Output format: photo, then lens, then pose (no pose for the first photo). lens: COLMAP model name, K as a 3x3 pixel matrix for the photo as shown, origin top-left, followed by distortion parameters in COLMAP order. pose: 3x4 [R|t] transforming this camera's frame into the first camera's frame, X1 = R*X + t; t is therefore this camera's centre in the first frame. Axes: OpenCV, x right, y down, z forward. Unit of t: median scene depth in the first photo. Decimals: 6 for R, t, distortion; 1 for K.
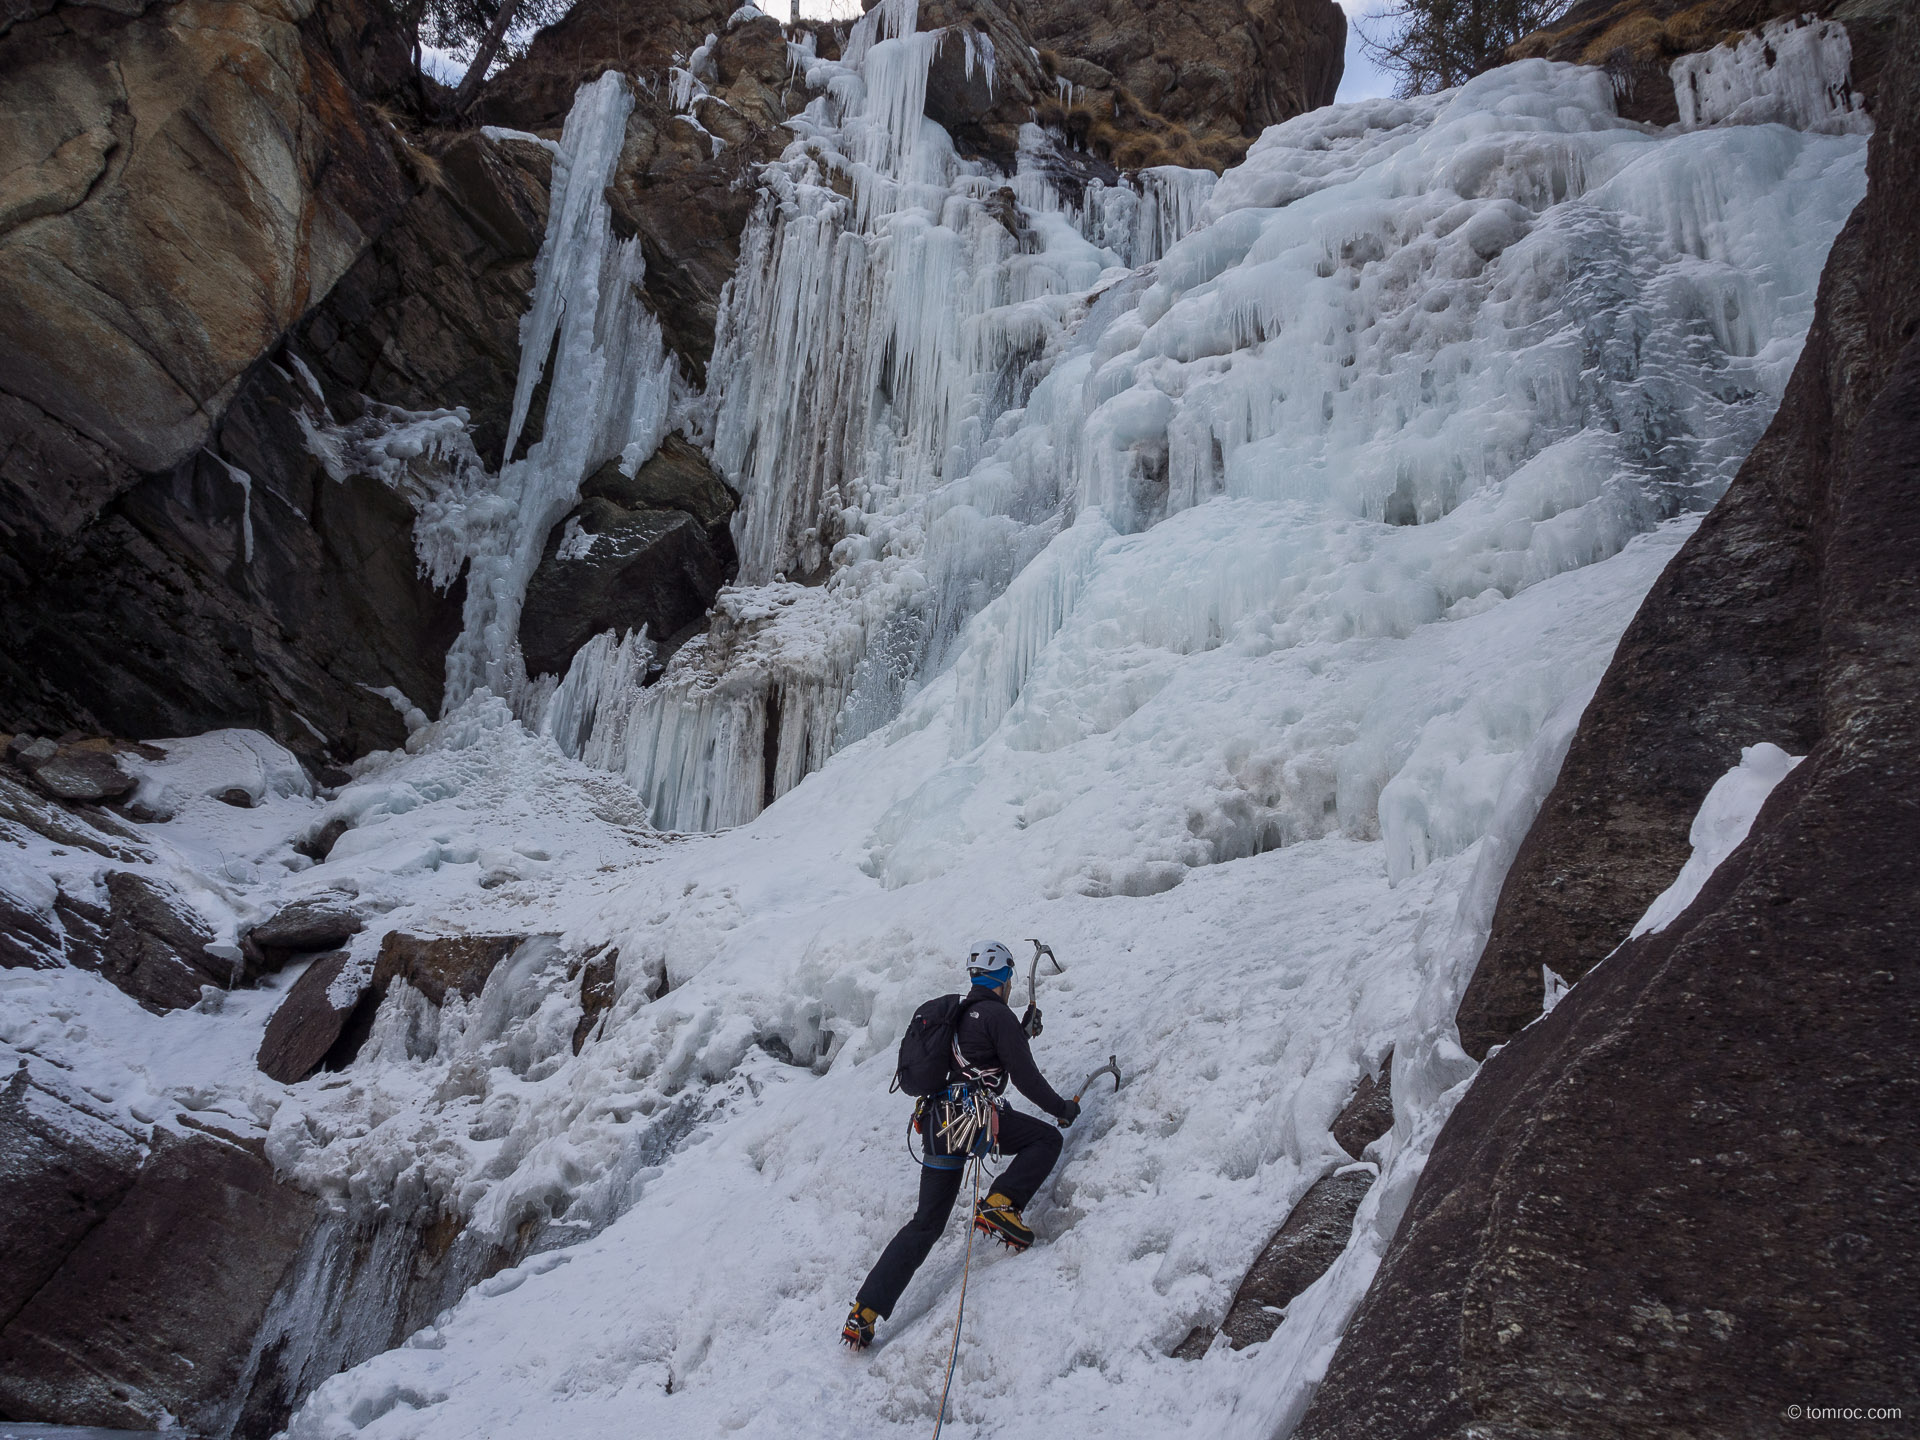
lens RADIAL K [[1385.1, 0, 958.9], [0, 1385.1, 719.1], [0, 0, 1]] dist [-0.010023, -0.003665]
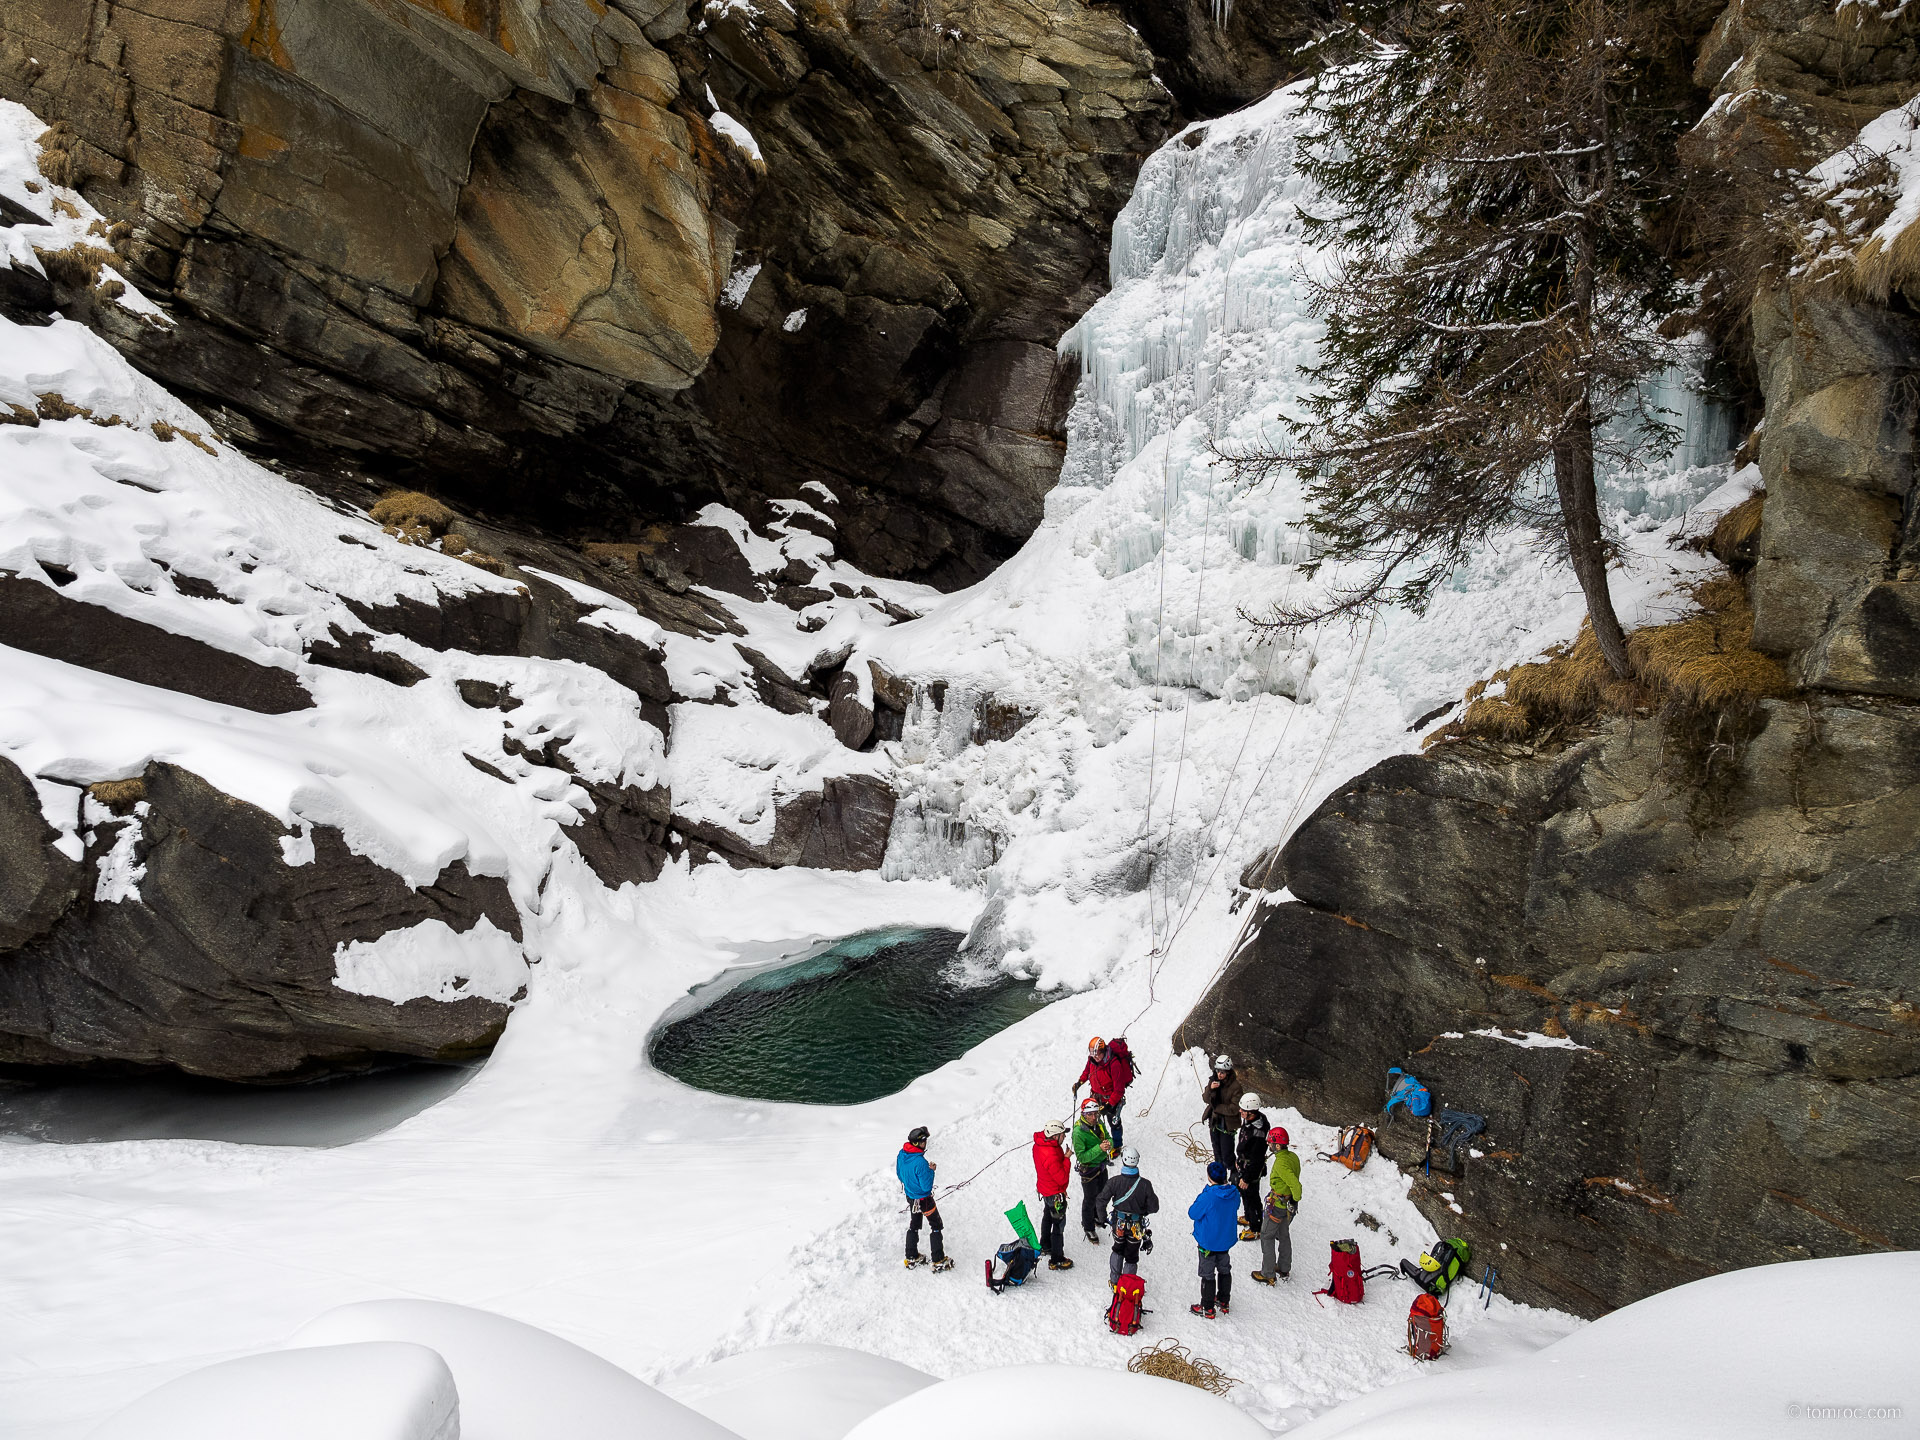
lens RADIAL K [[1385.1, 0, 961.0], [0, 1385.1, 720.3], [0, 0, 1]] dist [-0.010023, -0.003665]
pose [[0.992799, -0.064657, -0.100846, -0.045911], [0.108489, 0.842276, 0.528016, -0.725923], [0.050800, -0.535154, 0.843226, -0.704099]]
